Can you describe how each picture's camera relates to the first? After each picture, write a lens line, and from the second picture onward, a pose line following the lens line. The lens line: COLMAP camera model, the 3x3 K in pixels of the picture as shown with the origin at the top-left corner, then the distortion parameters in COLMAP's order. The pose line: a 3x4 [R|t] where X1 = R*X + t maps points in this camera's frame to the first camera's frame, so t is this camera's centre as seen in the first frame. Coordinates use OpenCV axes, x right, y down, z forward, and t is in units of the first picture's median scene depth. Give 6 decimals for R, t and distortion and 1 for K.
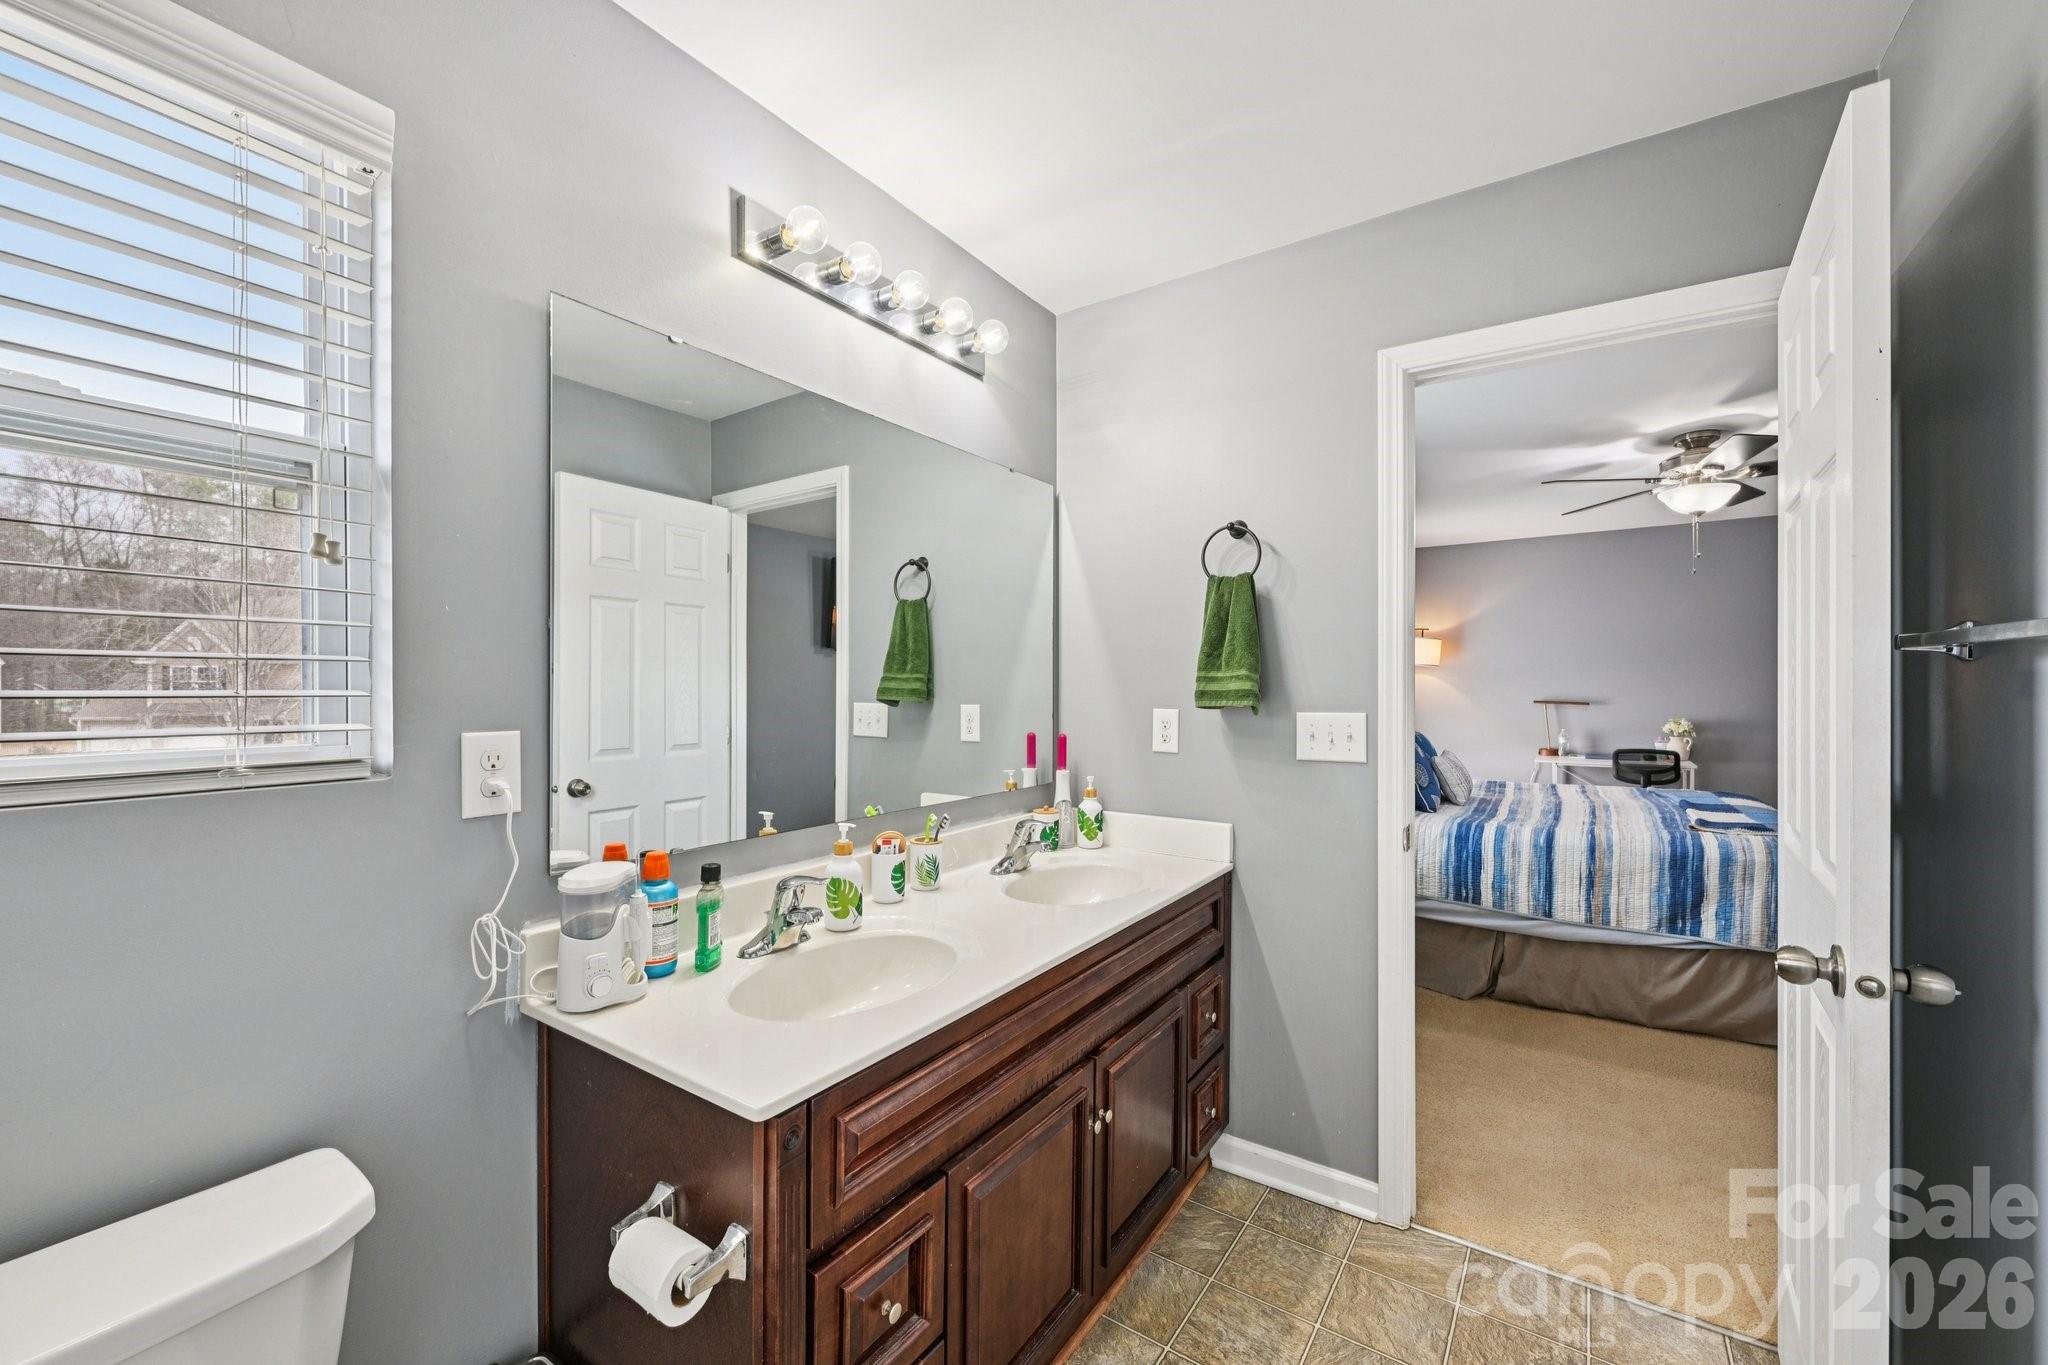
lens RADIAL K [[834.9, 0, 944.2], [0, 834.9, 713.5], [0, 0, 1]] dist [0.000514, 0.000081]
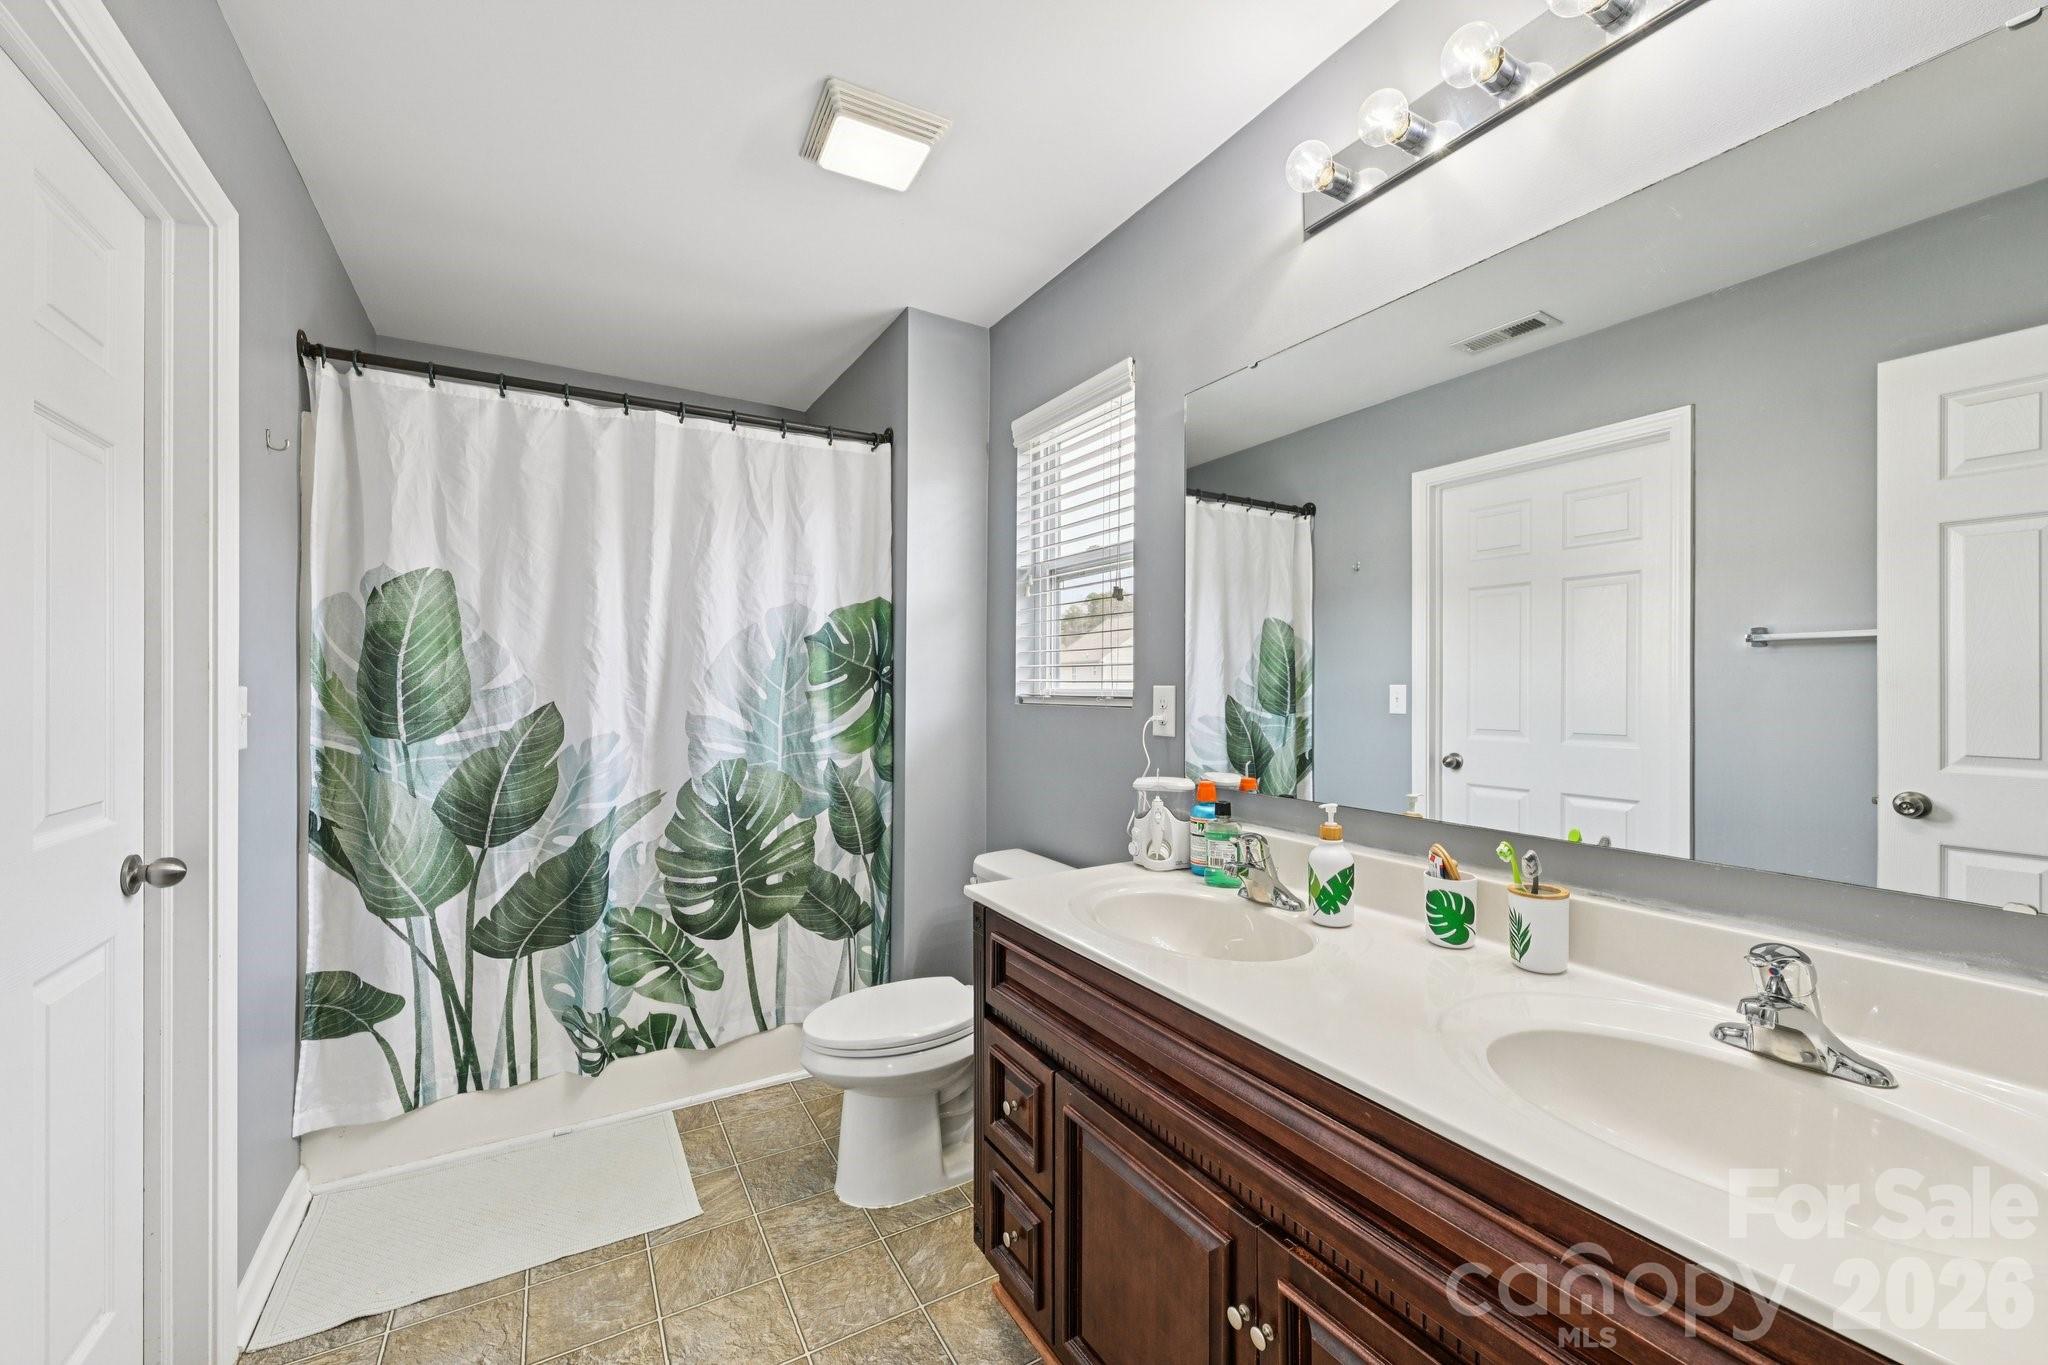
lens RADIAL K [[817.1, 0, 1034.2], [0, 817.1, 689.9], [0, 0, 1]] dist [0.000358, 0.000105]
pose [[-0.376557, 0.004400, -0.926383, 1.139150], [-0.027450, 0.999497, 0.015905, 0.012977], [0.925987, 0.031418, -0.376246, 1.507000]]
